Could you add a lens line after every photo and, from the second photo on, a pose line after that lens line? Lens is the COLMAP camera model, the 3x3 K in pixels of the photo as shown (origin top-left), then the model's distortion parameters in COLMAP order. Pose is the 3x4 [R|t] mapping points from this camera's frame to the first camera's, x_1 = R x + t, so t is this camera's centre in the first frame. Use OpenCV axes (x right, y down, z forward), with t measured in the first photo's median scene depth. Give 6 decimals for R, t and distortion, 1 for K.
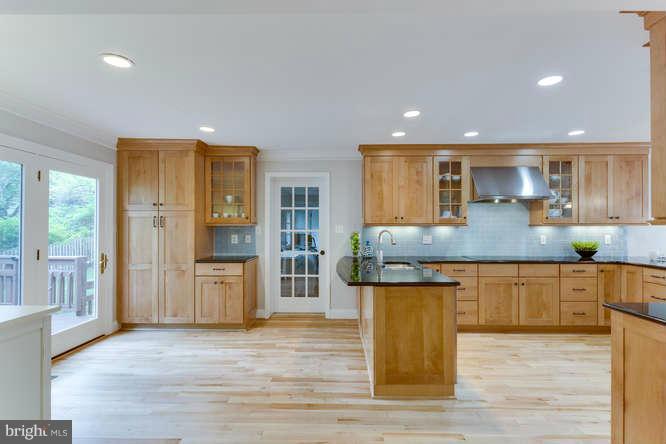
lens RADIAL K [[322.4, 0, 334.3], [0, 322.4, 223.7], [0, 0, 1]] dist [0.006301, -0.003522]
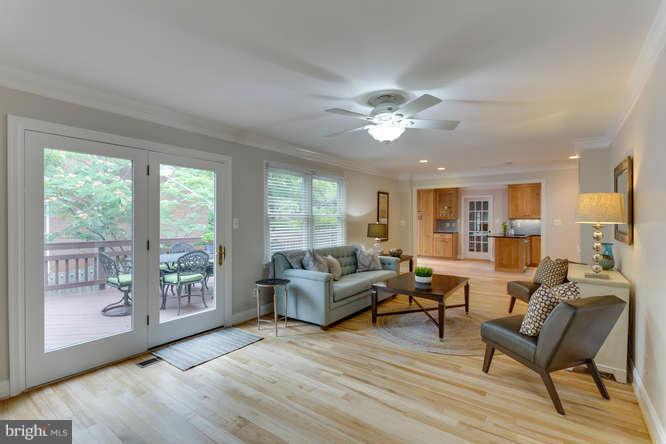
lens RADIAL K [[322.4, 0, 332.3], [0, 322.4, 221.6], [0, 0, 1]] dist [0.006301, -0.003522]
pose [[0.822976, 0.005870, -0.568045, 0.337573], [0.000595, 0.999937, 0.011194, -0.001645], [0.568075, -0.009550, 0.822921, -1.432465]]
